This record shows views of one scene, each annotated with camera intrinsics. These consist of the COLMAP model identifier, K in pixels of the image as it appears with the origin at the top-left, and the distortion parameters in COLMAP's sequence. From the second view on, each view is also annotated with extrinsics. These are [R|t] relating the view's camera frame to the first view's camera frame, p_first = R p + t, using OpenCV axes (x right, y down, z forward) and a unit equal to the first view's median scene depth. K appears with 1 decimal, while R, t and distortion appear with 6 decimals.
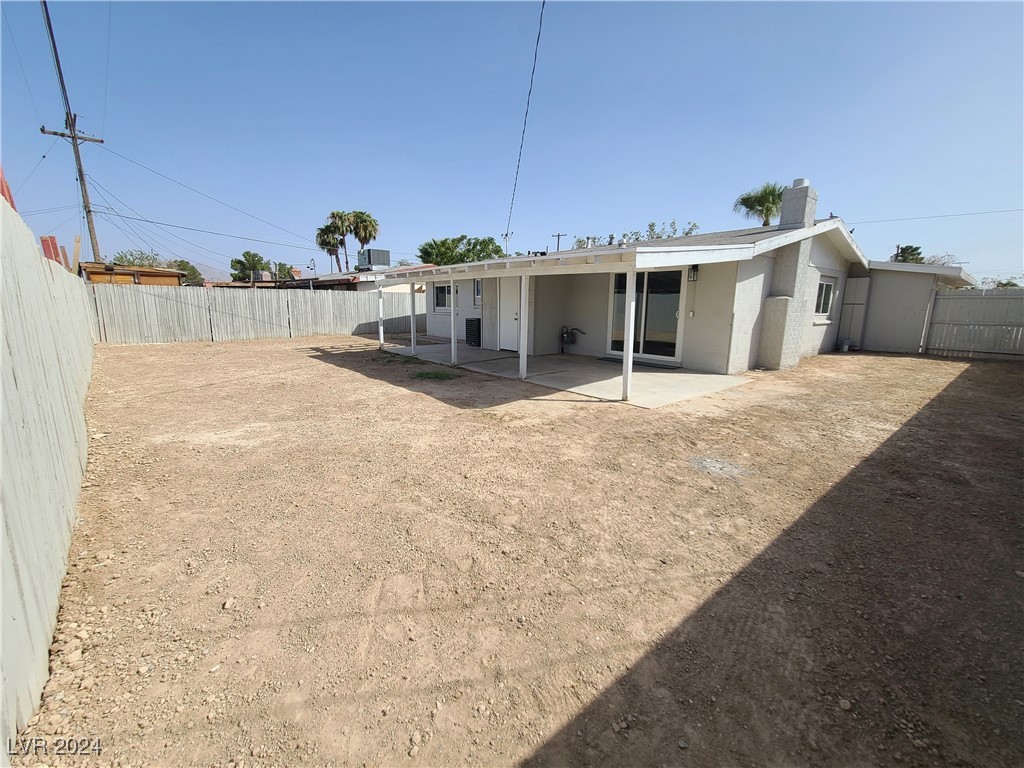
lens RADIAL K [[416.2, 0, 510.2], [0, 416.2, 380.9], [0, 0, 1]] dist [-0.000993, -0.001395]
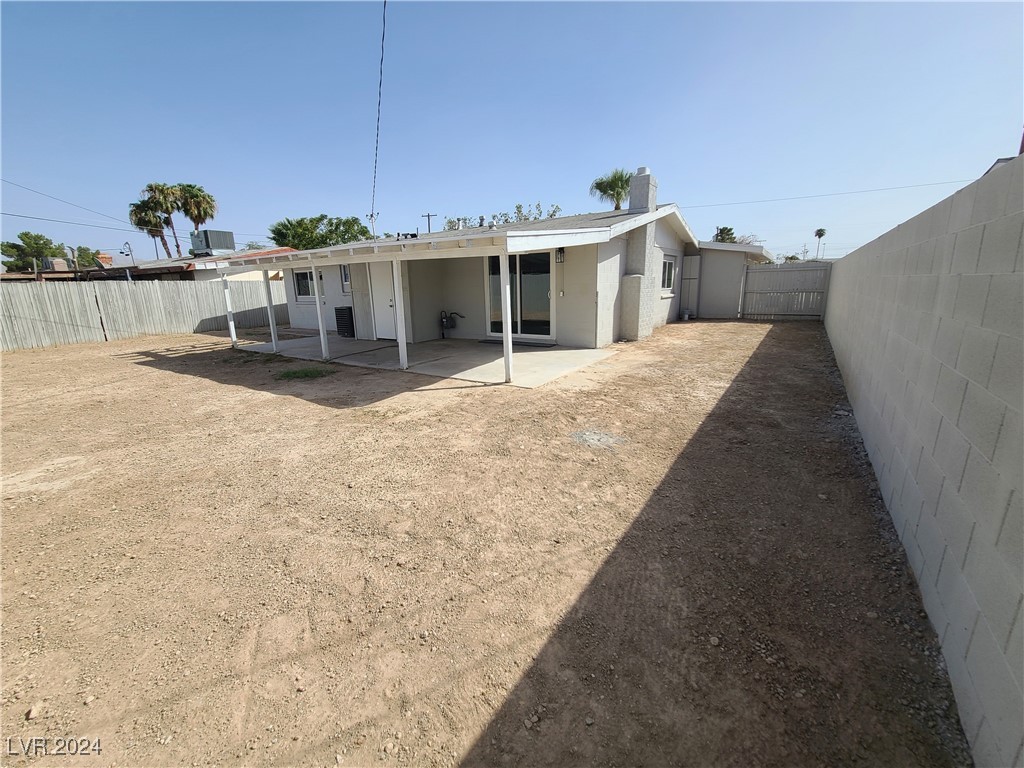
lens RADIAL K [[416.2, 0, 509.2], [0, 416.2, 381.3], [0, 0, 1]] dist [-0.000993, -0.001395]
pose [[0.958906, -0.095856, 0.267042, 0.003891], [0.084327, 0.994955, 0.054339, -0.009986], [-0.270903, -0.029587, 0.962152, 0.012597]]
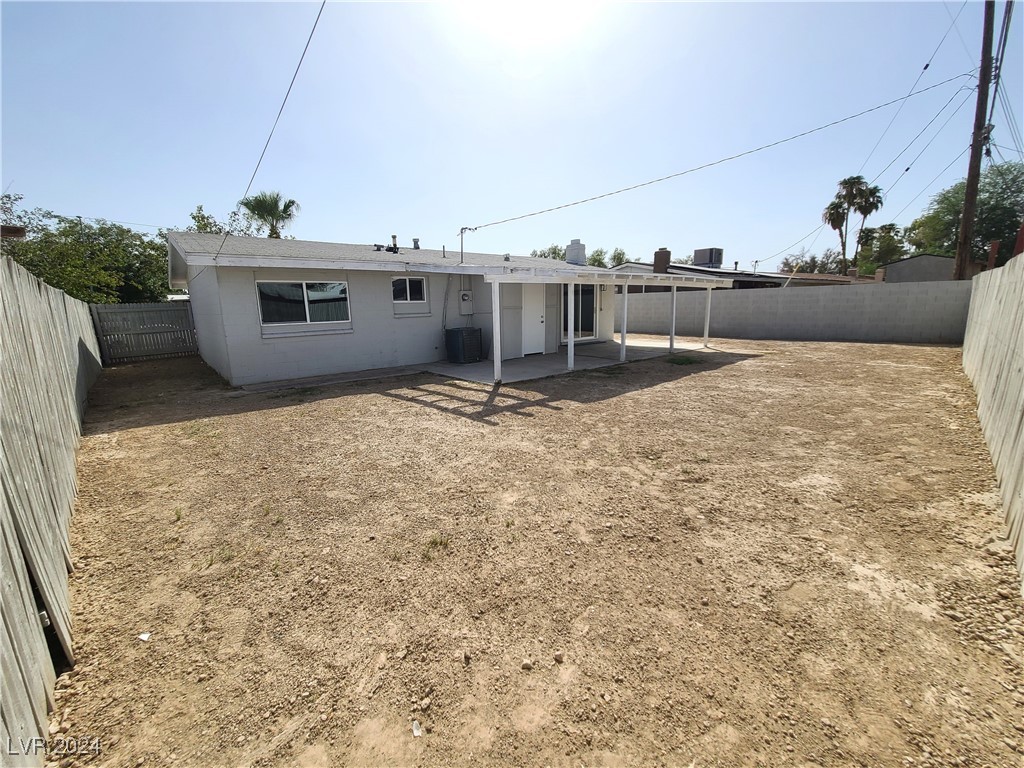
lens RADIAL K [[416.2, 0, 510.7], [0, 416.2, 381.2], [0, 0, 1]] dist [-0.000993, -0.001395]
pose [[0.026358, -0.194040, 0.980639, -1.738585], [0.205848, 0.961010, 0.184623, -0.355966], [-0.978229, 0.196996, 0.065273, 1.713285]]
